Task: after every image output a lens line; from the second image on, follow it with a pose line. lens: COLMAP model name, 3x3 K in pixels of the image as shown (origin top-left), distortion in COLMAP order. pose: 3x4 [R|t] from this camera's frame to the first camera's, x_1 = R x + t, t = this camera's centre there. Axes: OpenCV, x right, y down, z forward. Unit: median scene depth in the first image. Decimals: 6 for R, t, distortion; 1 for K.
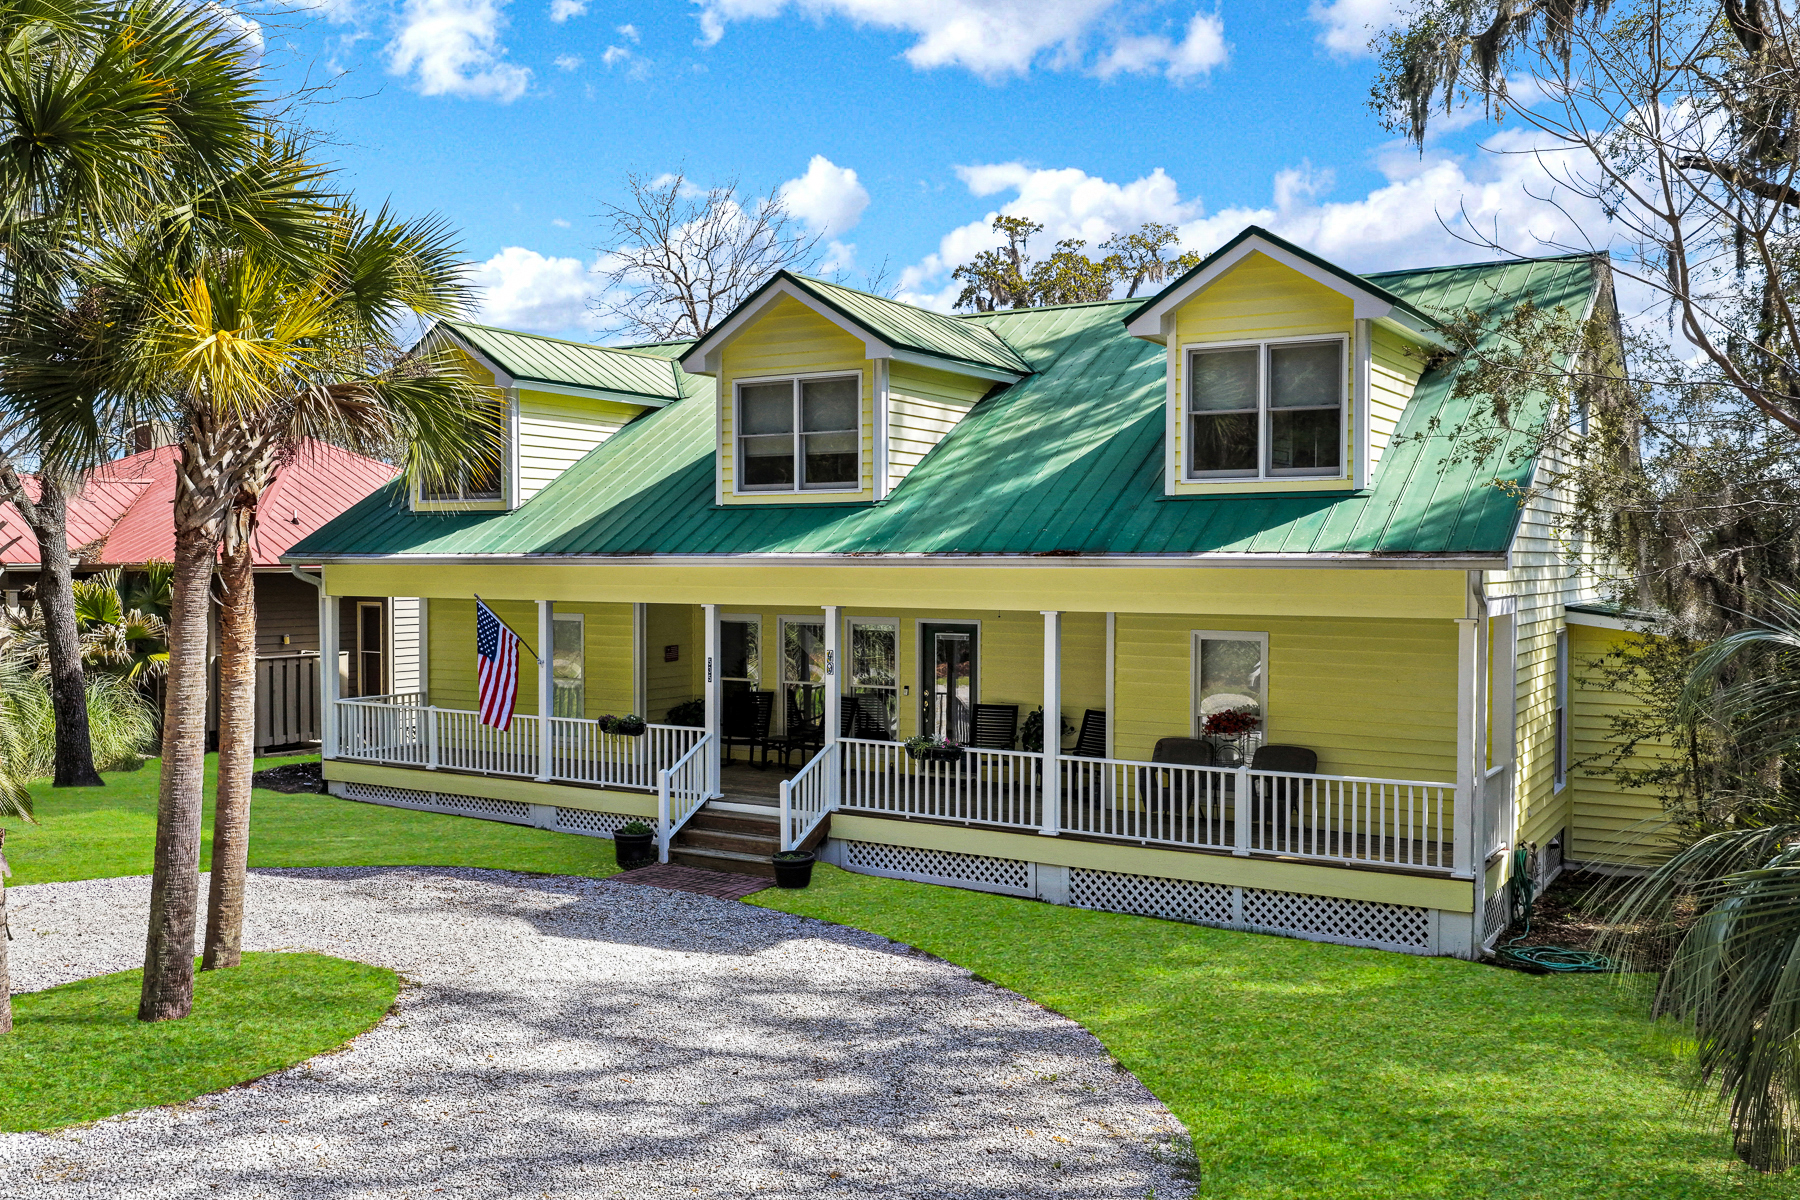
lens RADIAL K [[1497.7, 0, 900.0], [0, 1497.7, 600.0], [0, 0, 1]] dist [0.000837, 0.014922]
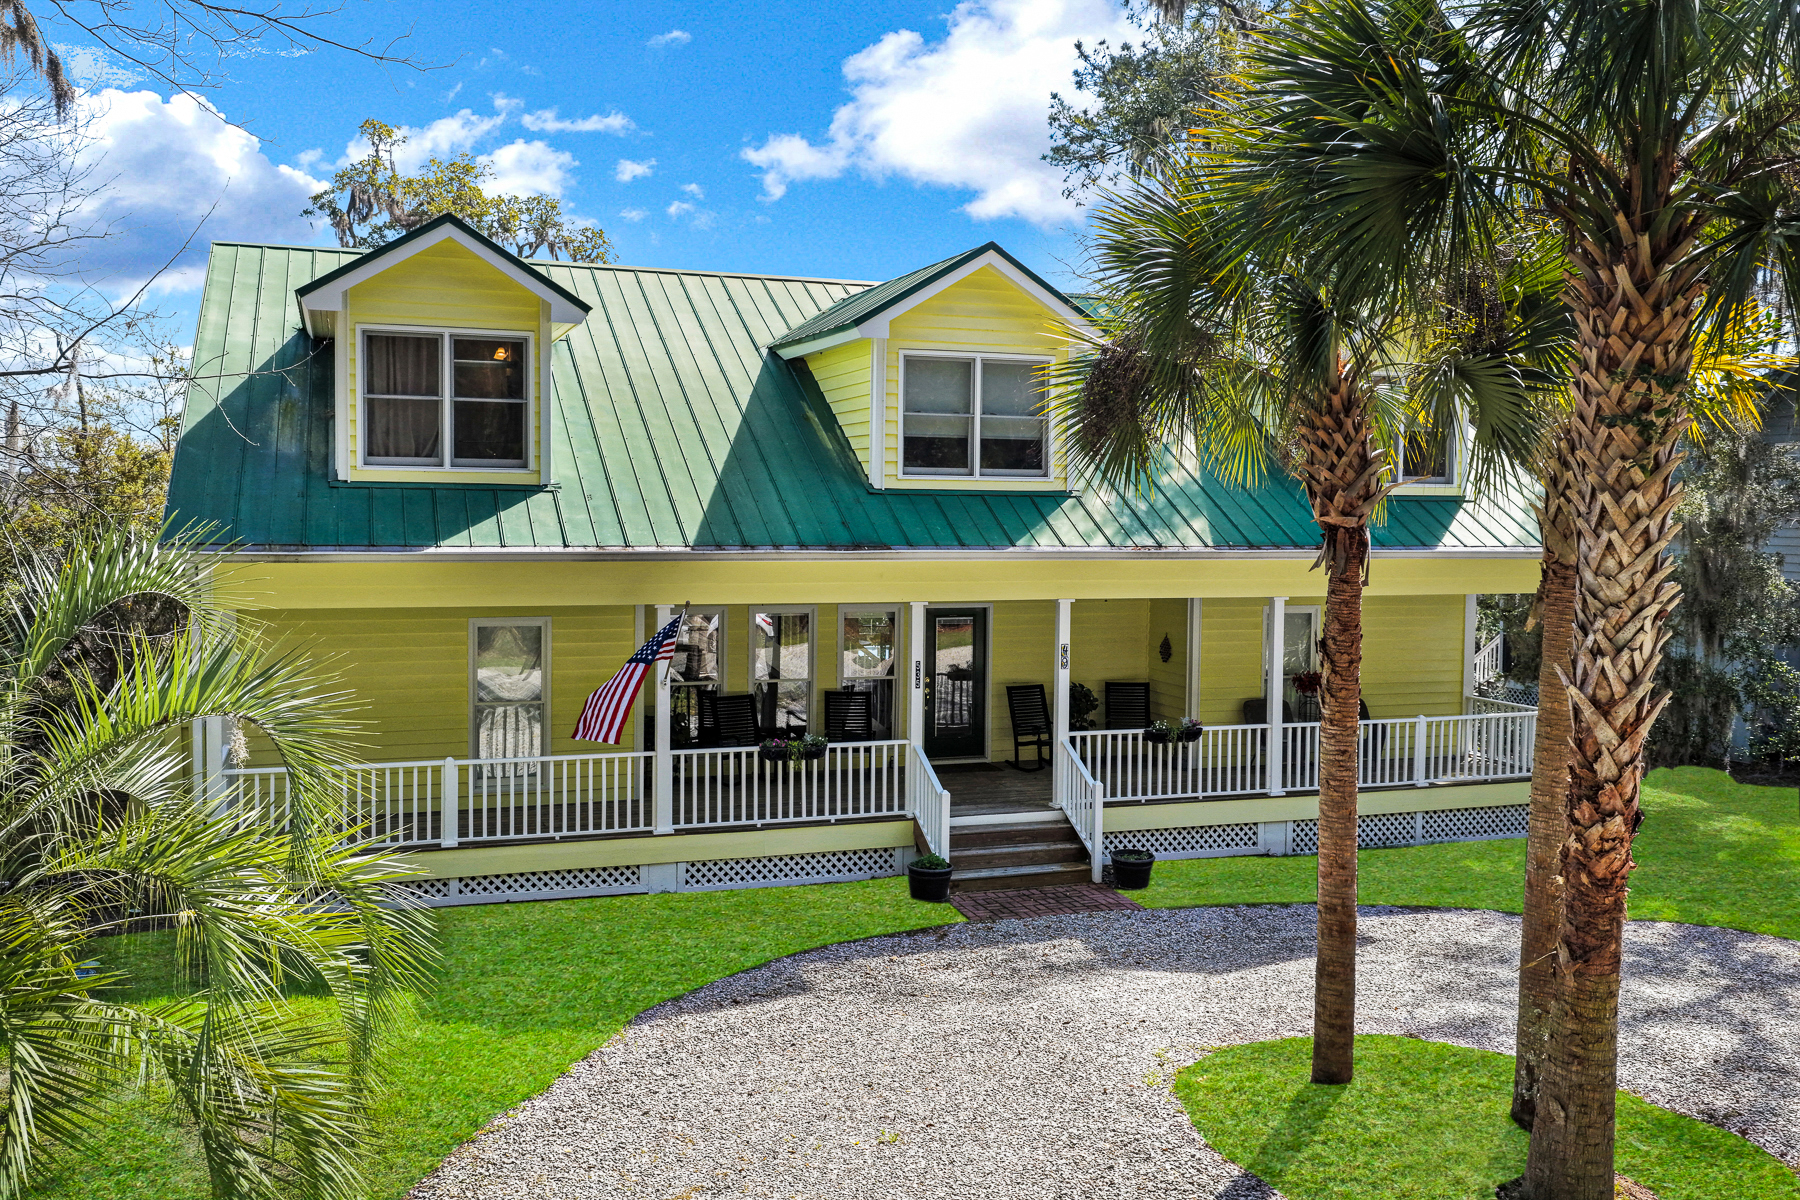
lens RADIAL K [[1412.2, 0, 843.8], [0, 1412.2, 608.4], [0, 0, 1]] dist [-0.003011, 0.056034]
pose [[0.636033, -0.030584, 0.771056, -0.773339], [0.018980, 0.999532, 0.023990, -0.012882], [-0.771428, -0.000624, 0.636316, 0.482307]]
